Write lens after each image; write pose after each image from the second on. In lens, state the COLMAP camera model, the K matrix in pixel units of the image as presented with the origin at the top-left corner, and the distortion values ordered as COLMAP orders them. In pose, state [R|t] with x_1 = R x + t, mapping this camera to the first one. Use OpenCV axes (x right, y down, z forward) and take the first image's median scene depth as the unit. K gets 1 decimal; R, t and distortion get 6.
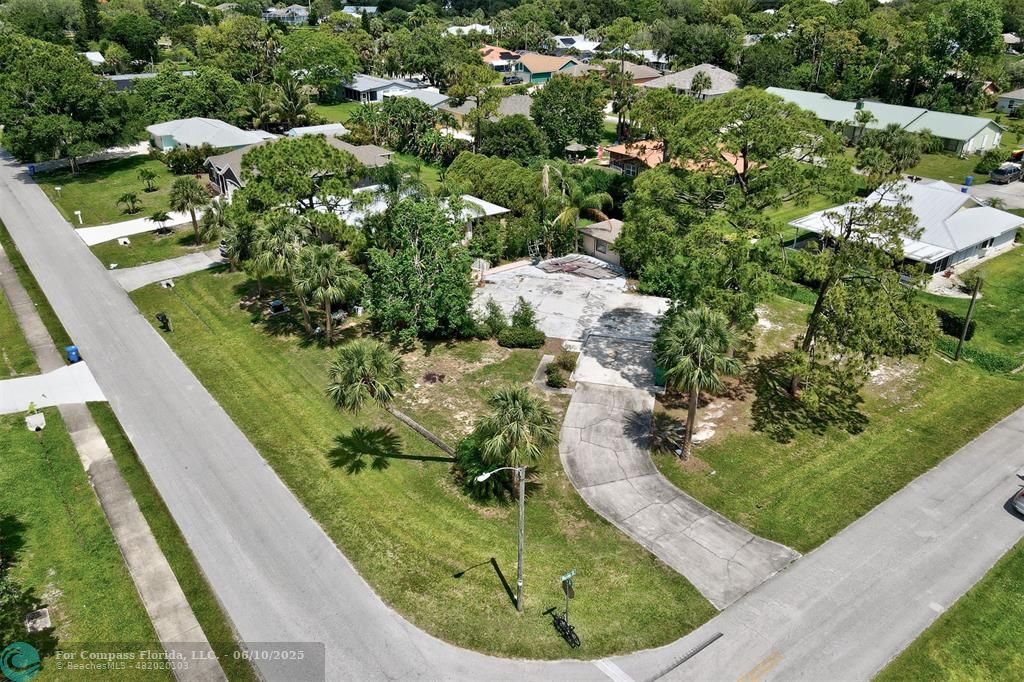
lens RADIAL K [[785.4, 0, 512.0], [0, 785.4, 341.0], [0, 0, 1]] dist [-0.002225, -0.000306]
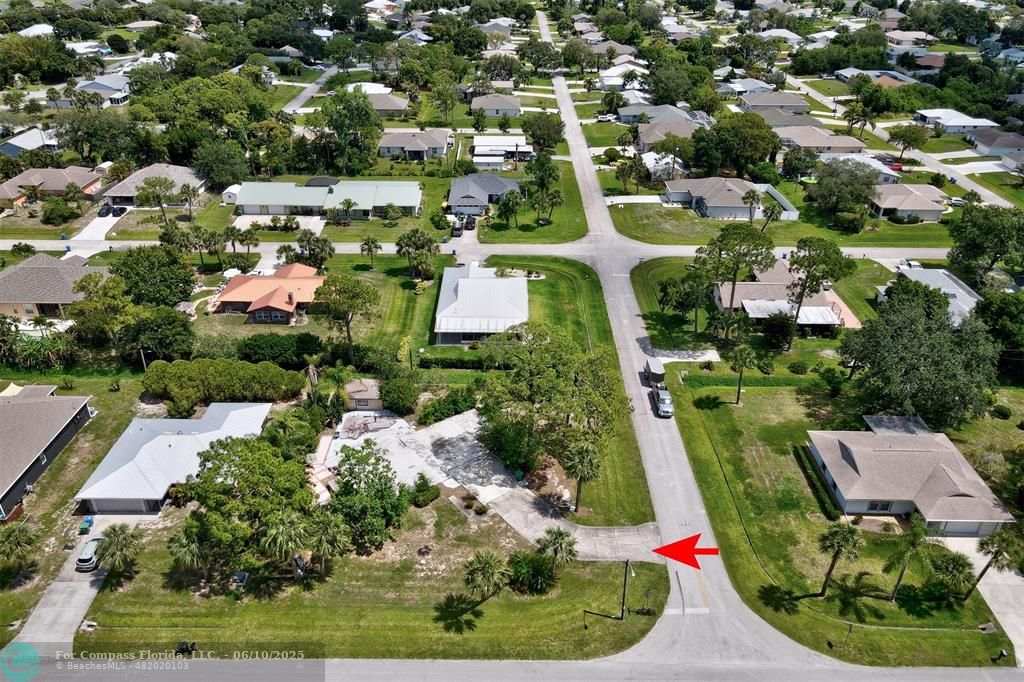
lens RADIAL K [[753.7, 0, 512.0], [0, 753.7, 341.0], [0, 0, 1]] dist [-0.001337, 0.001361]
pose [[0.603076, -0.394556, 0.693271, -0.903696], [0.333569, 0.914207, 0.230125, -0.646379], [-0.724590, 0.092471, 0.682948, -0.185229]]
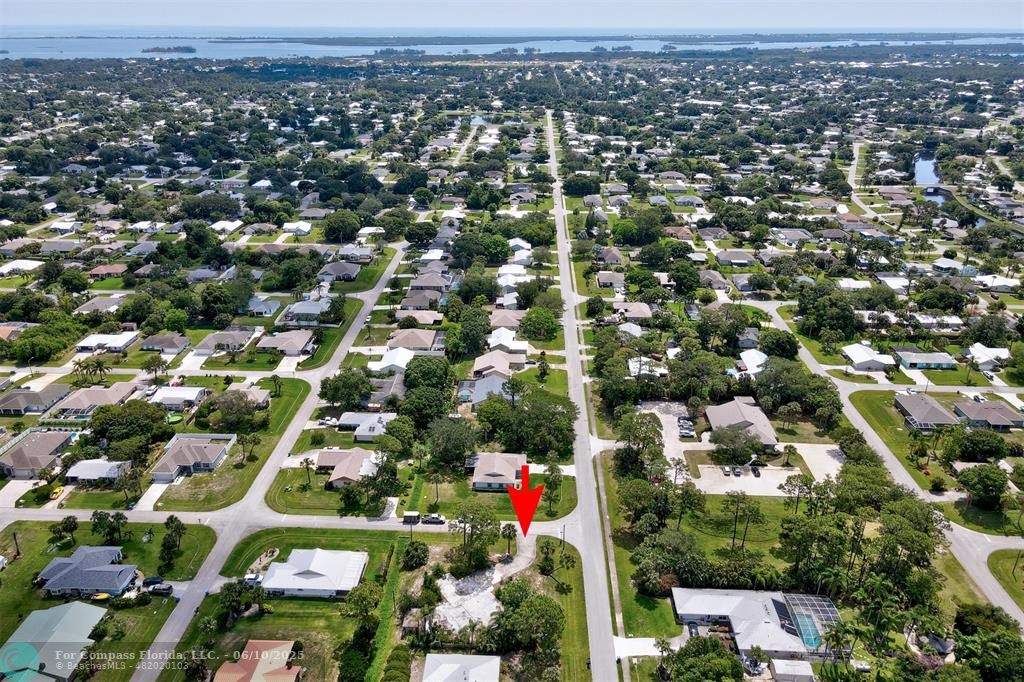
lens RADIAL K [[753.7, 0, 512.0], [0, 753.7, 341.0], [0, 0, 1]] dist [-0.001337, 0.001361]
pose [[-0.778355, -0.244885, 0.578096, -1.811022], [0.257247, 0.715549, 0.649471, -3.189546], [-0.572702, 0.654233, -0.493955, 2.093523]]
